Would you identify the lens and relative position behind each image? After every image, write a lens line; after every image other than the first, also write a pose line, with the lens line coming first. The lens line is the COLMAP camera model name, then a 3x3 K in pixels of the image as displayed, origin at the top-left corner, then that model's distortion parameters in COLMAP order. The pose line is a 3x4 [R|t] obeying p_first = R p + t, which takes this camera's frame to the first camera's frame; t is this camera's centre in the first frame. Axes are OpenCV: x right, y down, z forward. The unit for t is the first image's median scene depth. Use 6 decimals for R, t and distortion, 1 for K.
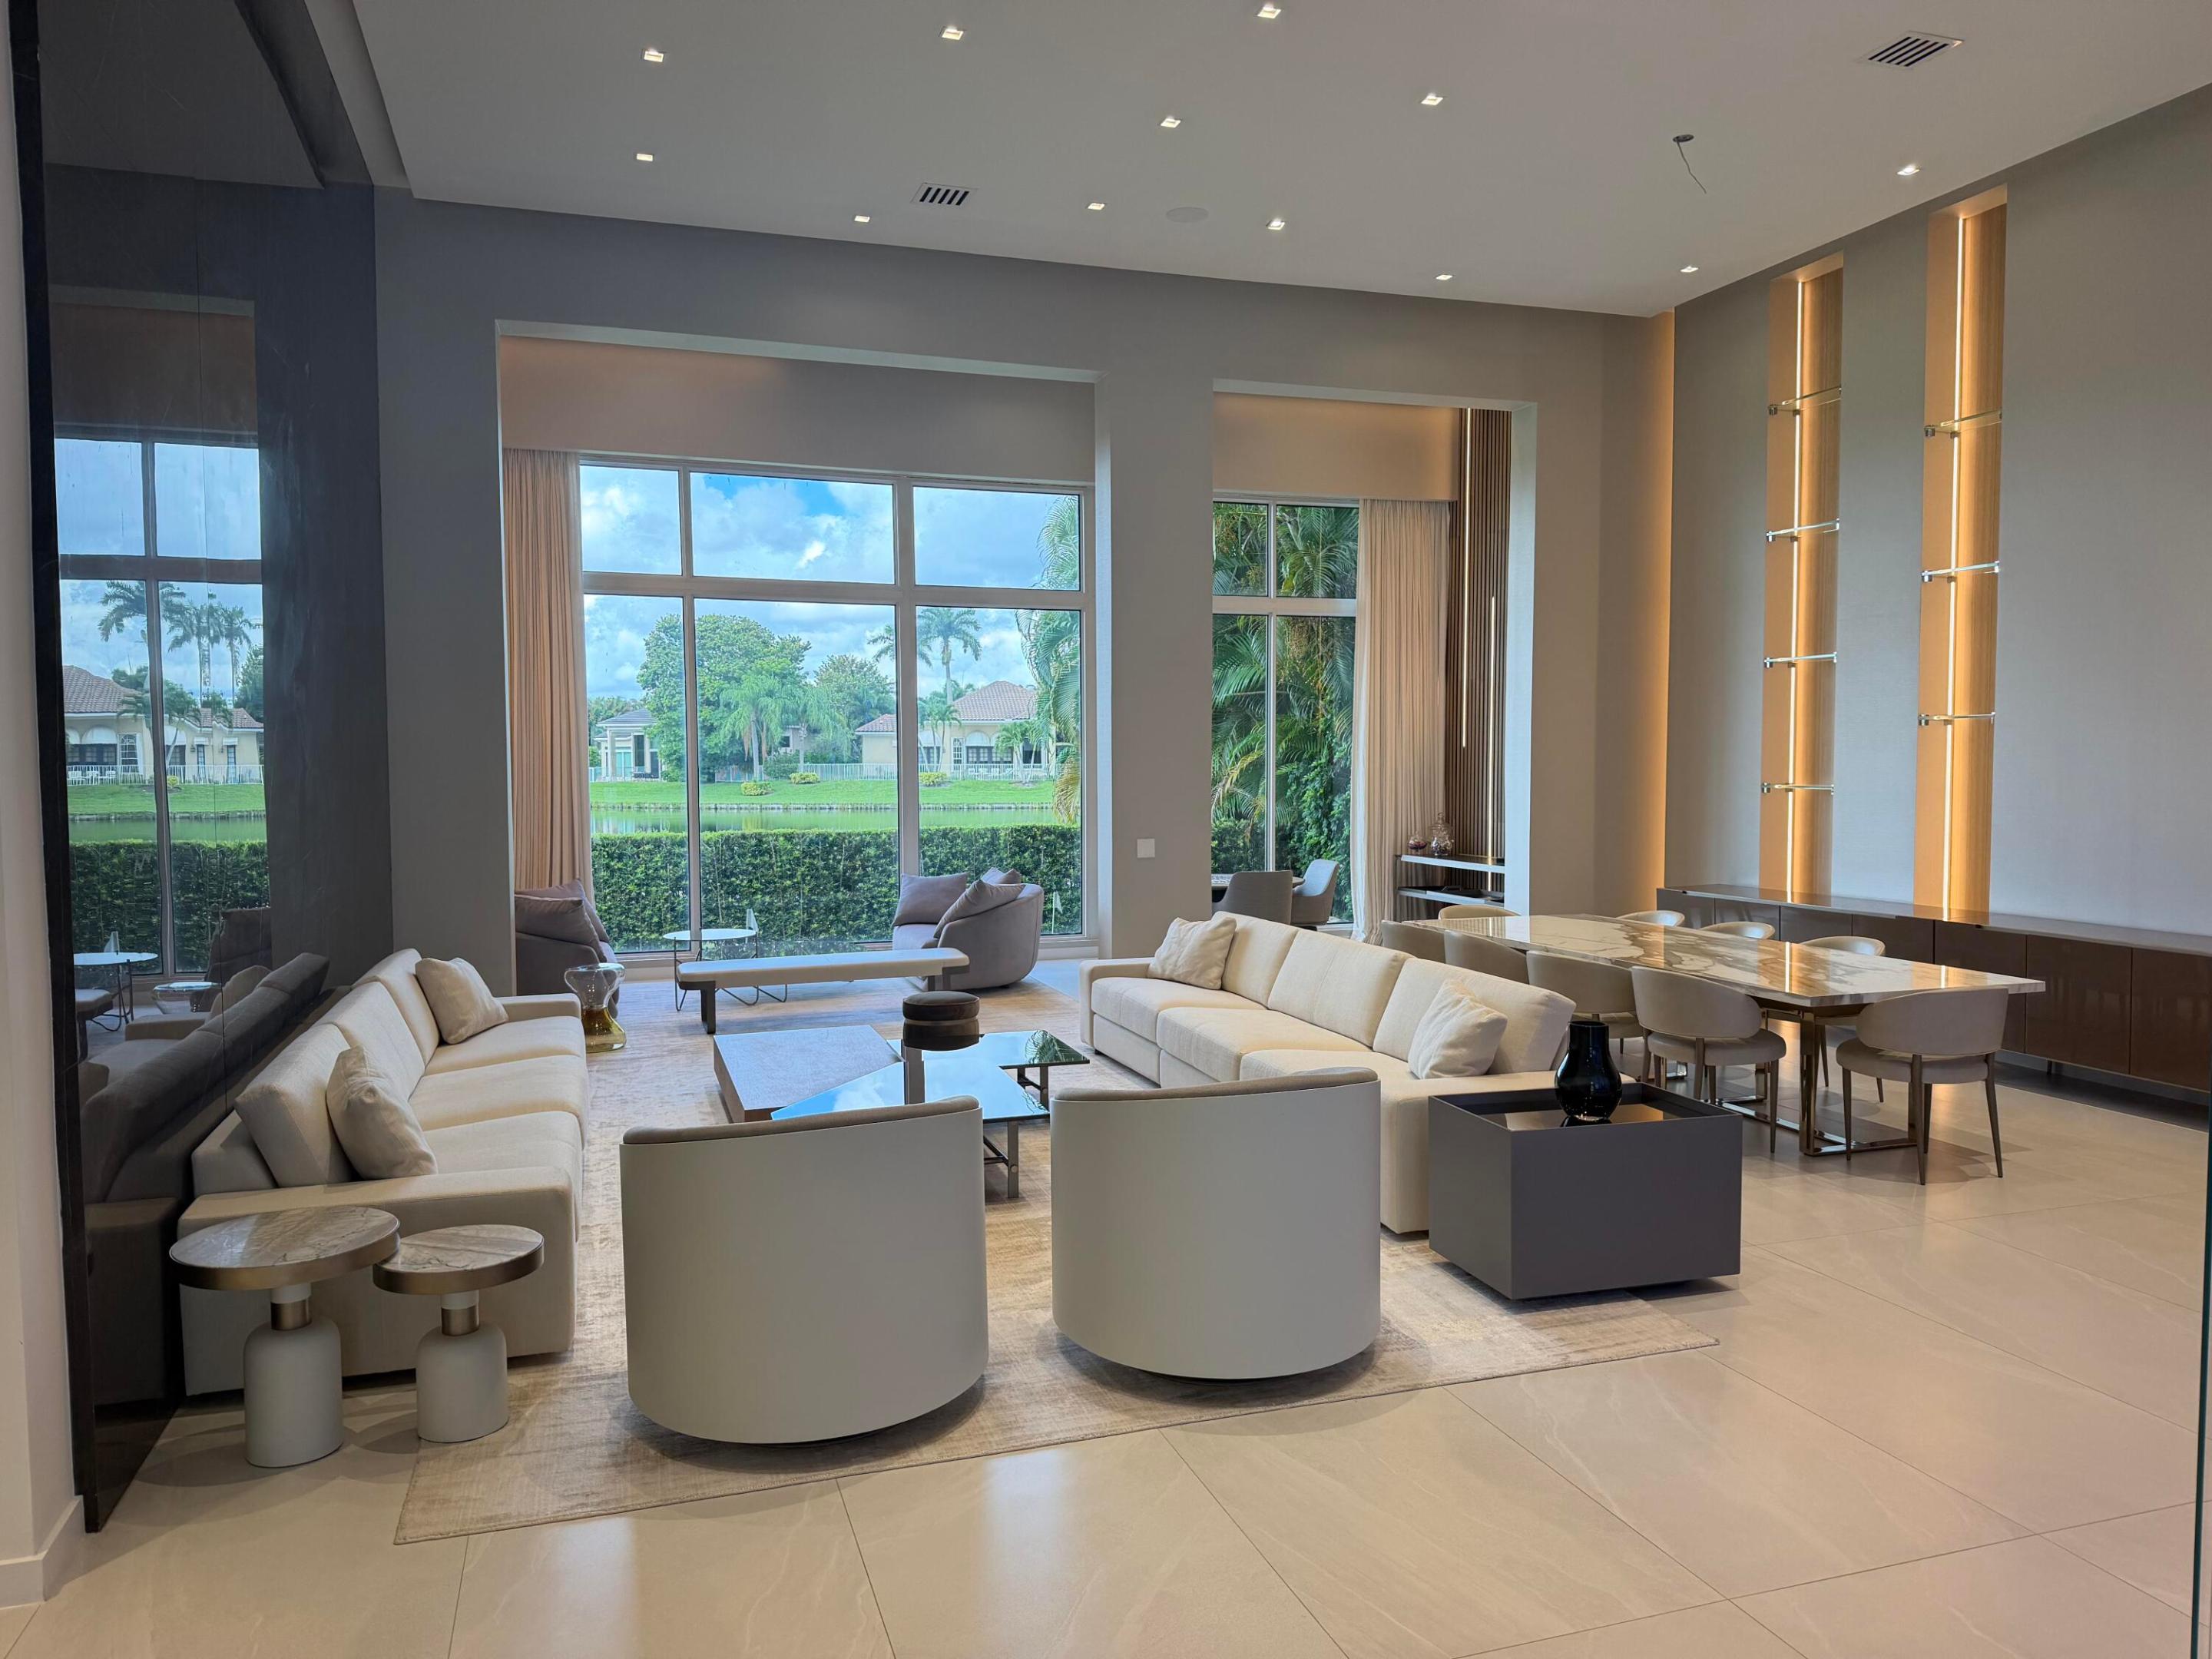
lens RADIAL K [[1569.2, 0, 1111.6], [0, 1569.2, 827.4], [0, 0, 1]] dist [0.014249, -0.024423]
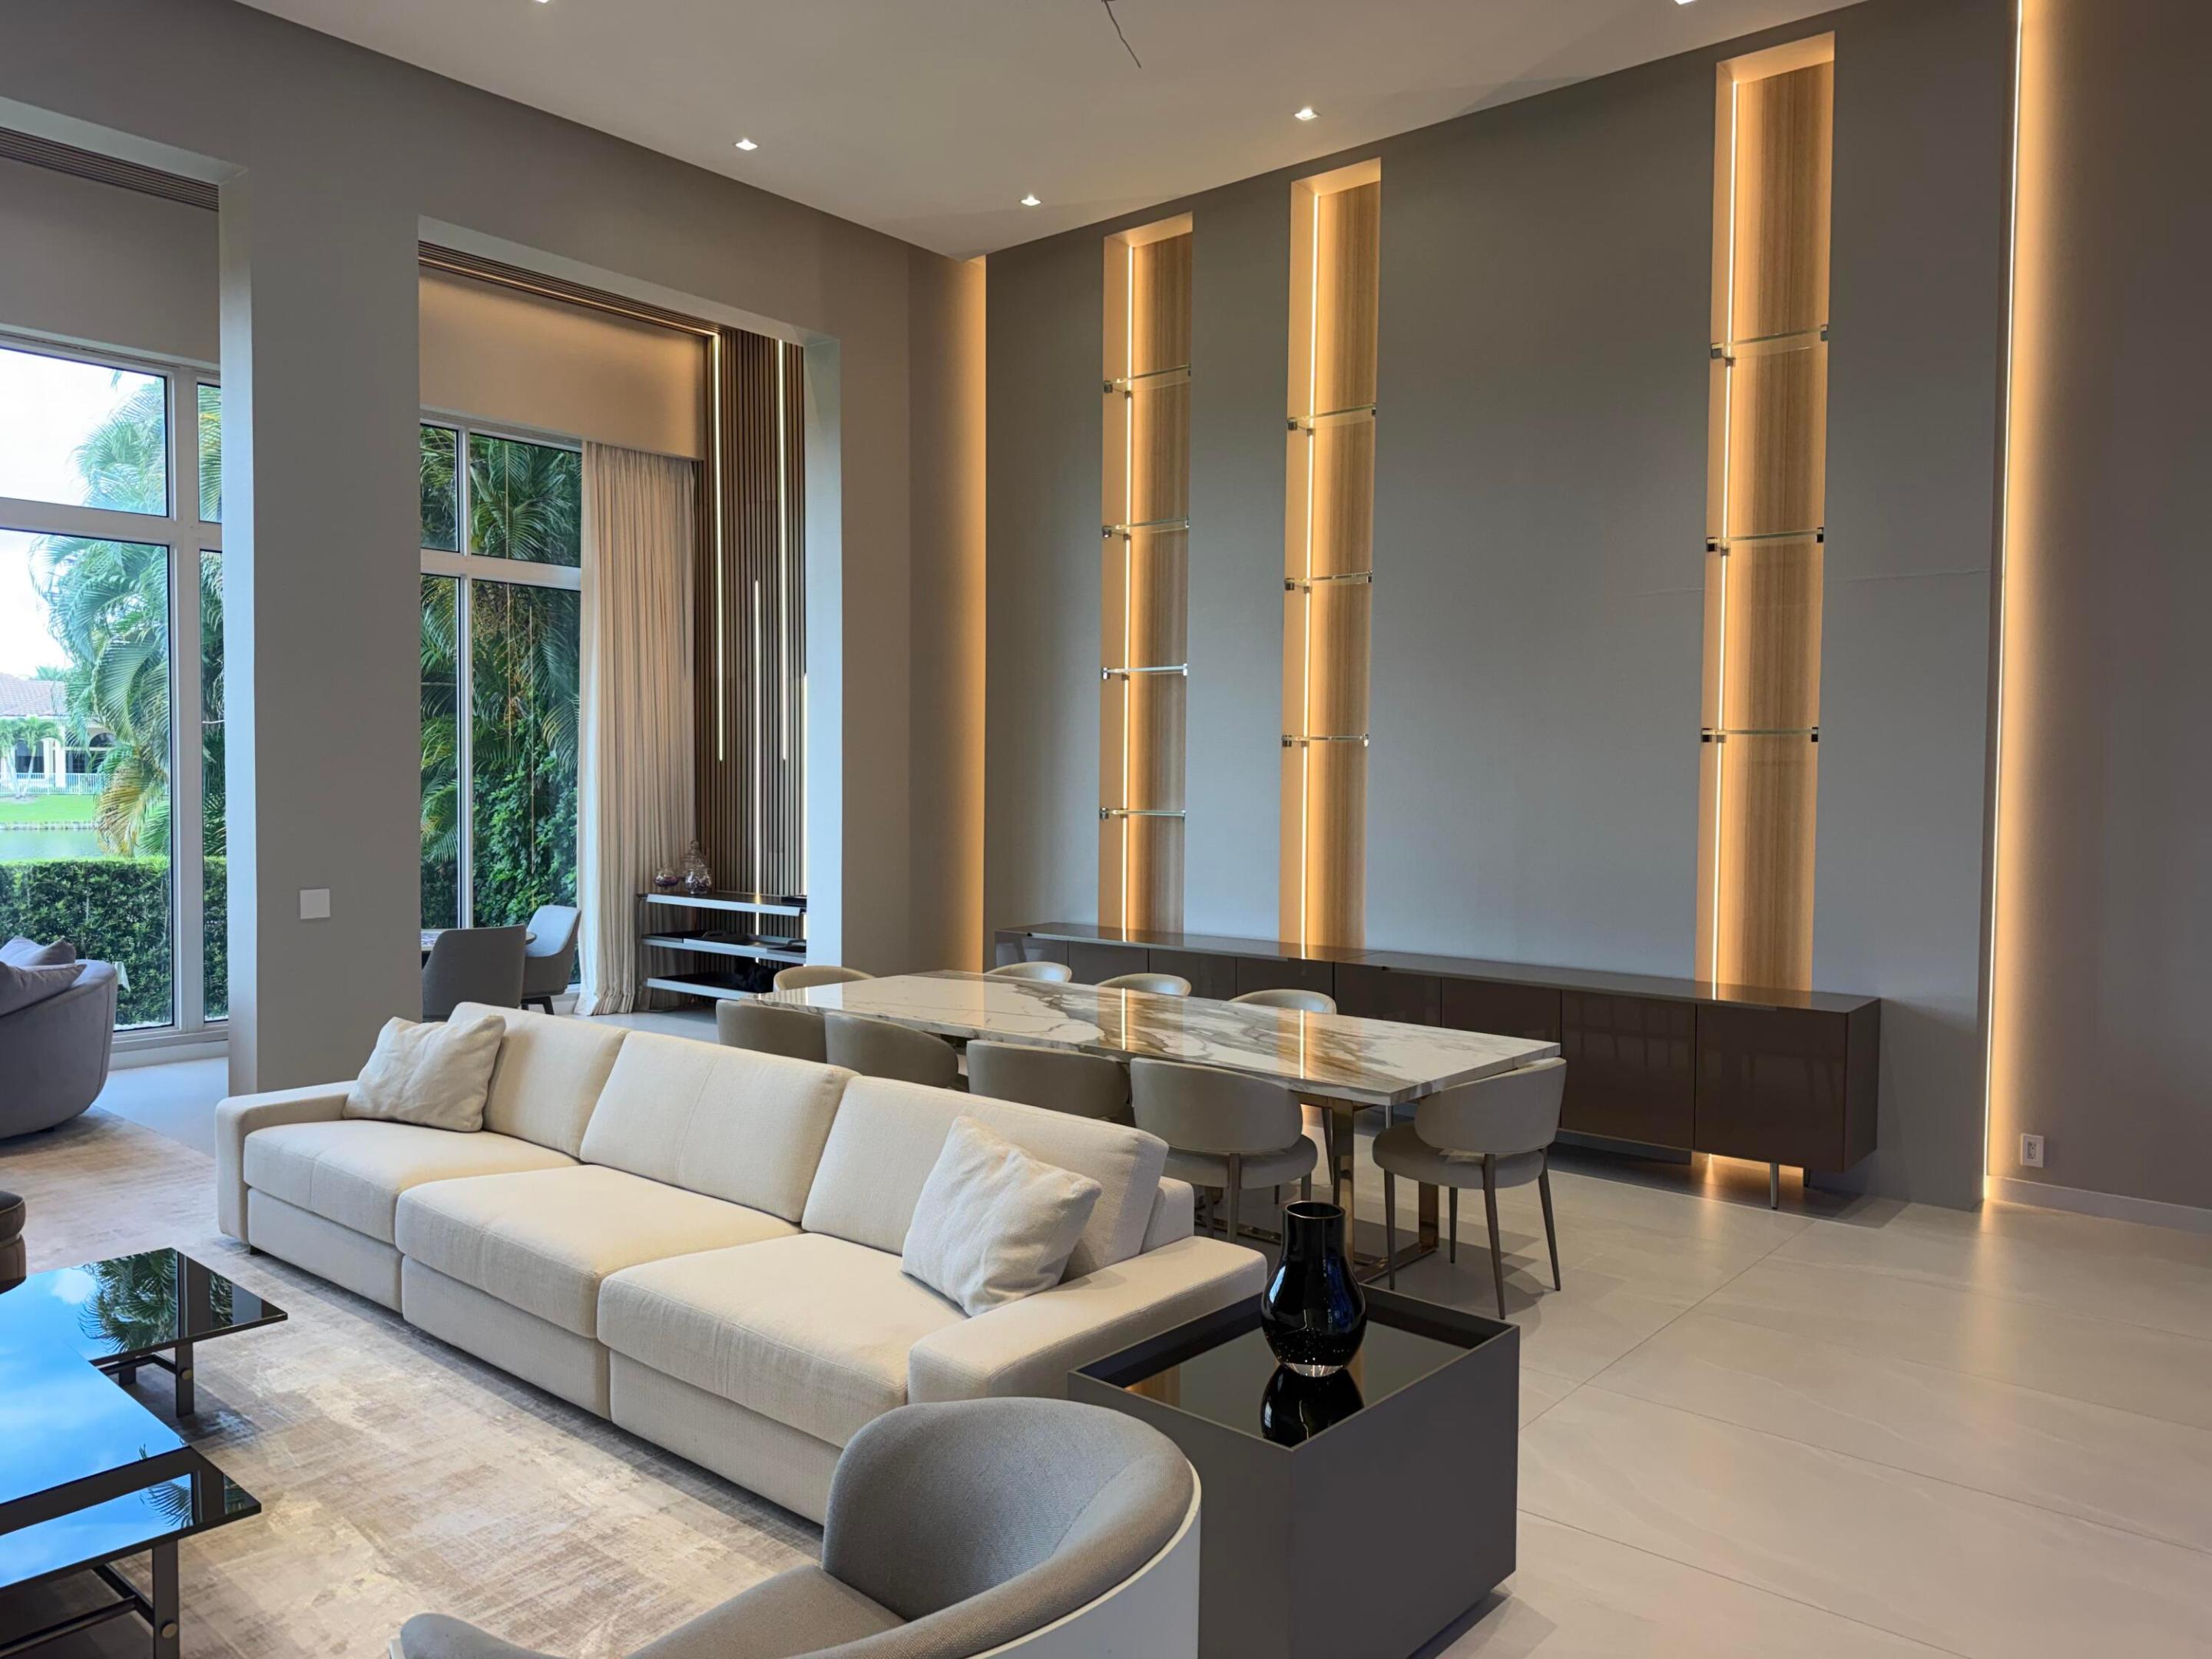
lens RADIAL K [[1569.2, 0, 1171.6], [0, 1569.2, 840.8], [0, 0, 1]] dist [0.014249, -0.024423]
pose [[0.836774, -0.006854, 0.547506, -0.034680], [0.008697, 0.999962, -0.000774, -0.008335], [-0.547479, 0.005410, 0.836802, 0.238760]]
